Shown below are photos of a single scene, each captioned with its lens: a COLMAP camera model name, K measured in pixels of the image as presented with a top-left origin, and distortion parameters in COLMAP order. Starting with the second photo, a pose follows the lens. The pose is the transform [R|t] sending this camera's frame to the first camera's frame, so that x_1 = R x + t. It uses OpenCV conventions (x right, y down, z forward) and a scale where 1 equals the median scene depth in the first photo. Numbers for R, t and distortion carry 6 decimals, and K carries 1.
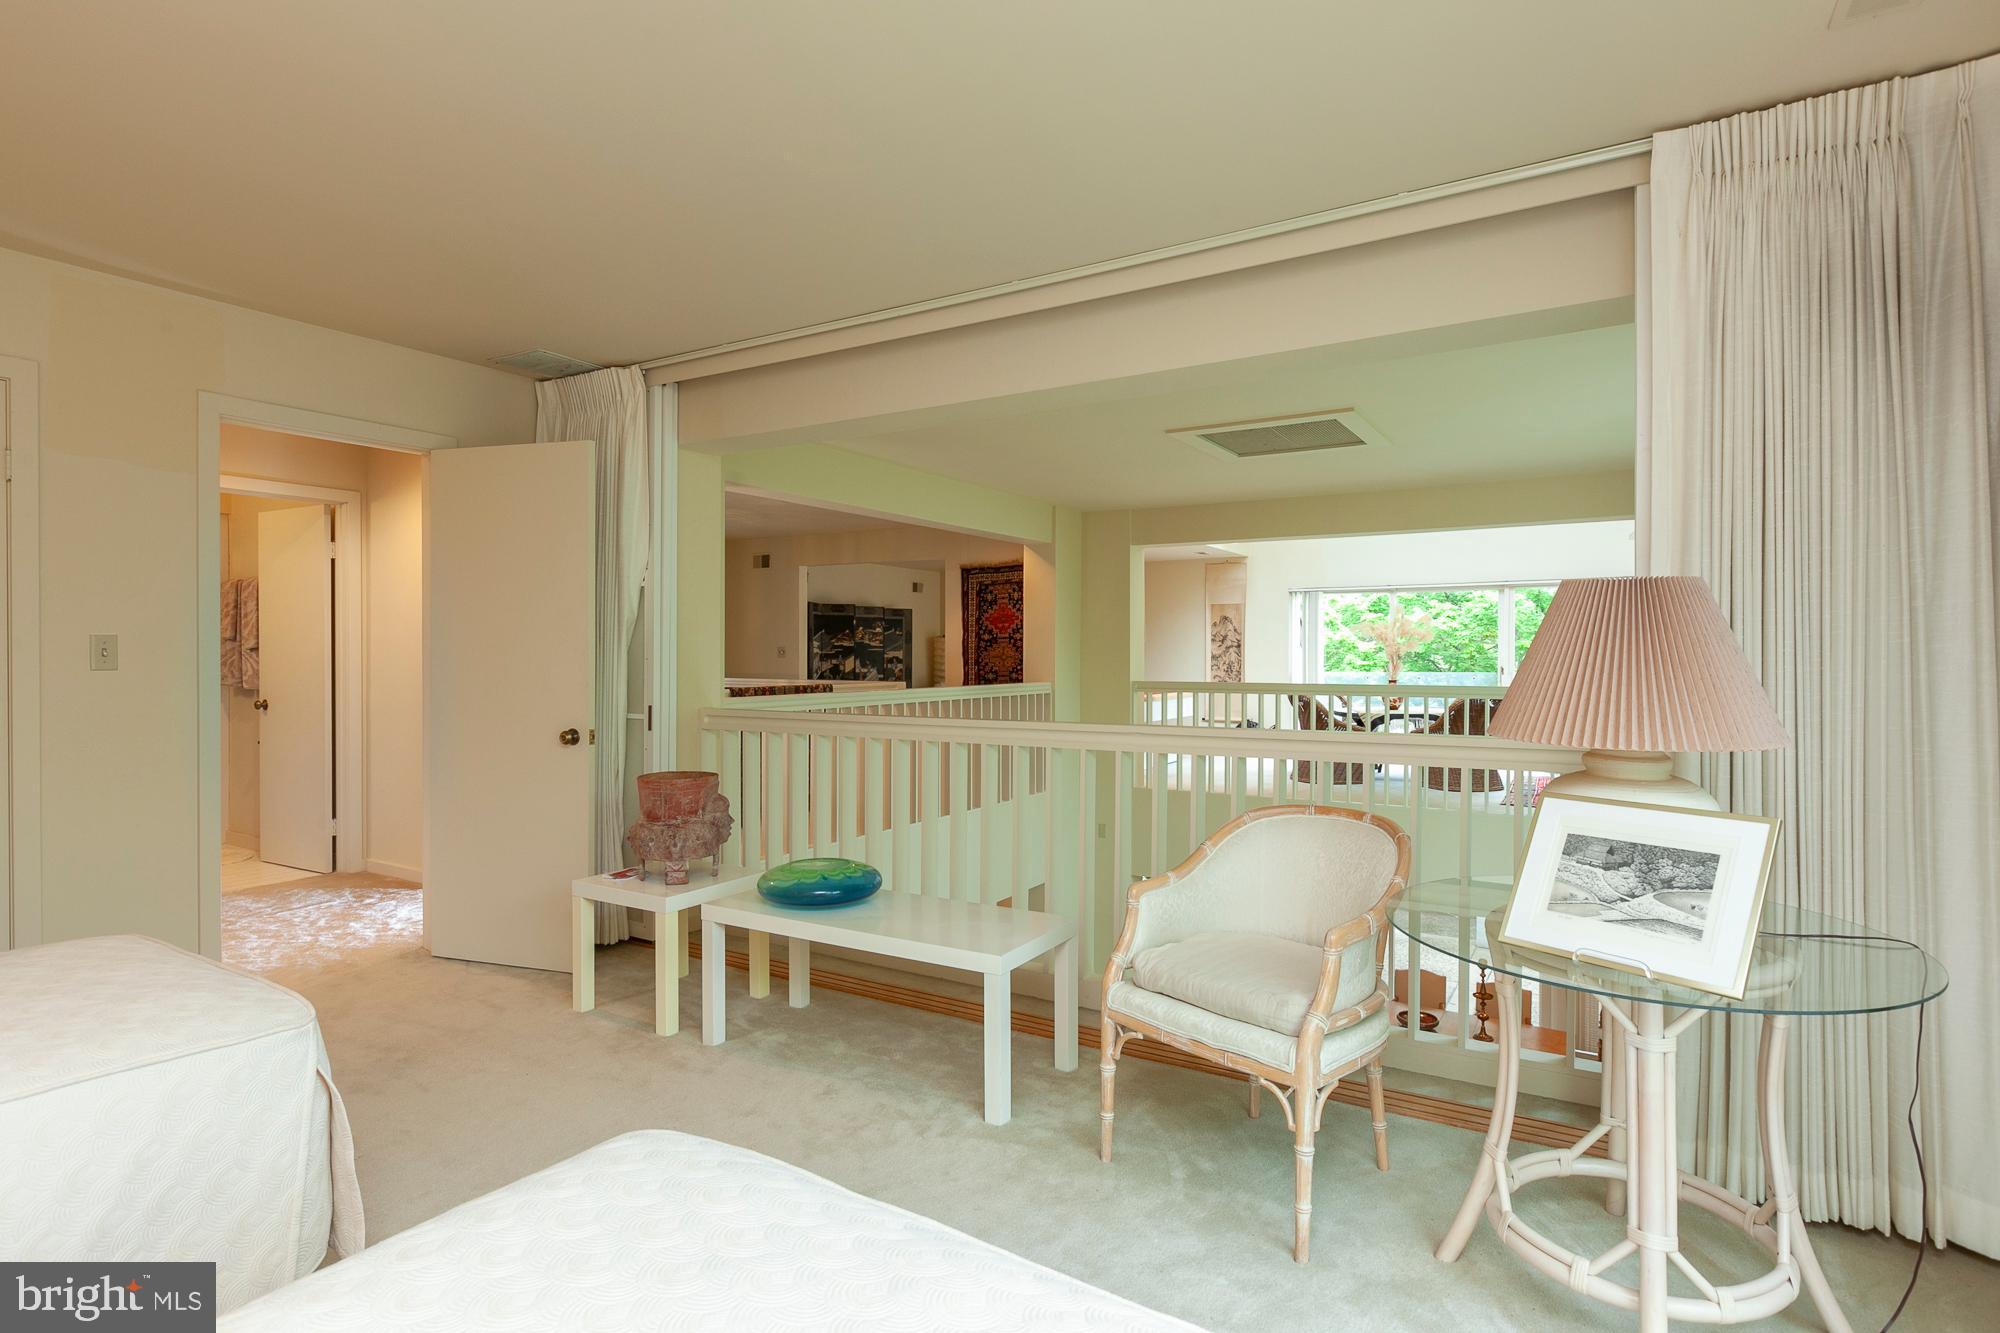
lens RADIAL K [[1037.6, 0, 1002.0], [0, 1037.6, 663.6], [0, 0, 1]] dist [-0.040290, -0.000622]
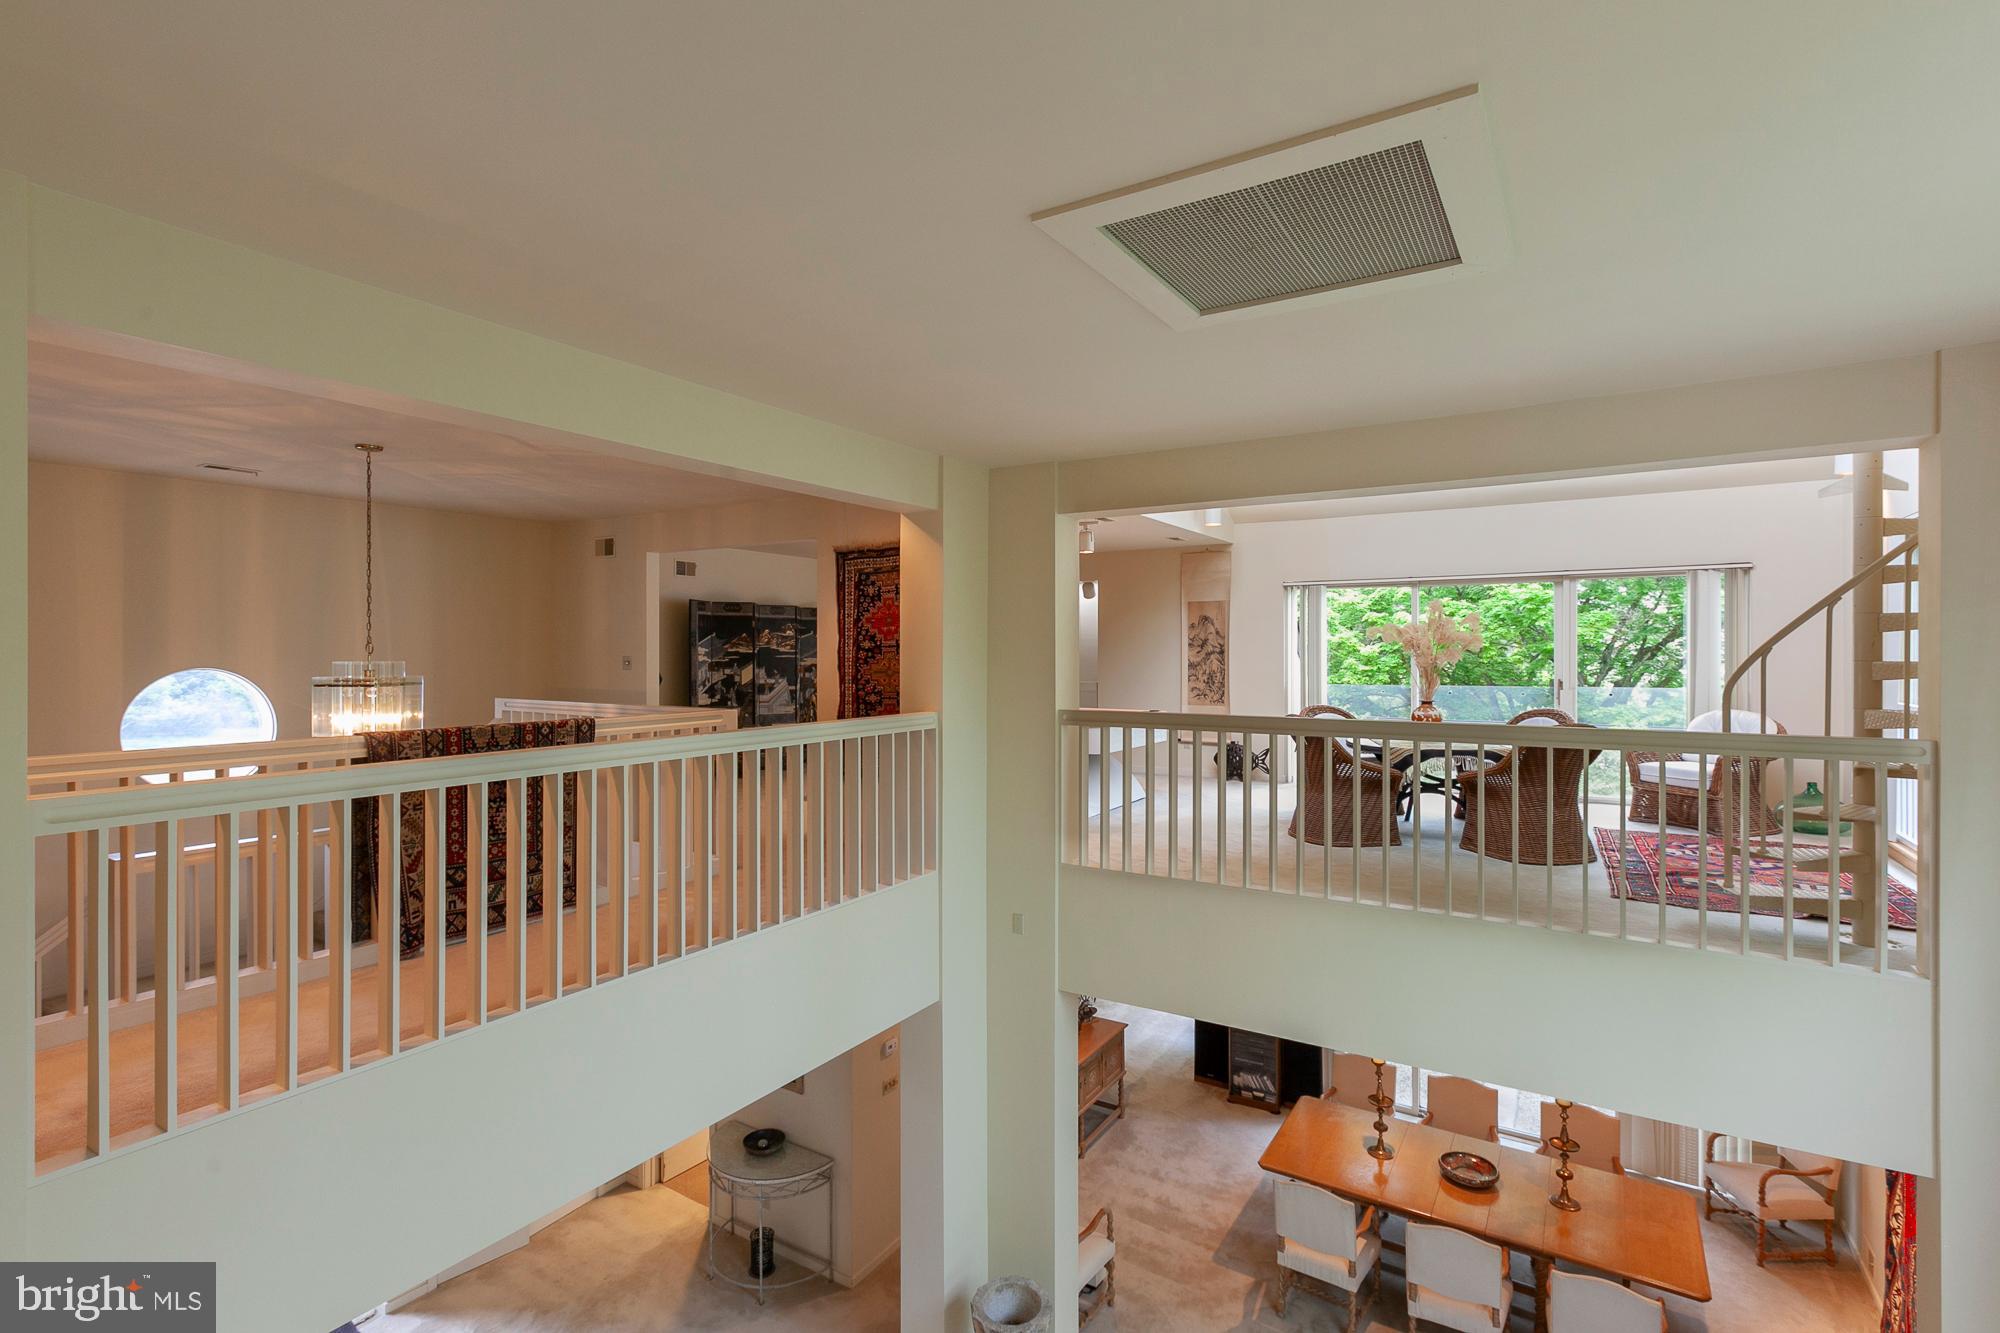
lens RADIAL K [[892.3, 0, 994.0], [0, 892.3, 652.8], [0, 0, 1]] dist [-0.011202, -0.000710]
pose [[0.999348, 0.000314, -0.036099, 0.077162], [-0.000479, 0.999989, -0.004586, -0.013821], [0.036097, 0.004601, 0.999338, 0.299520]]
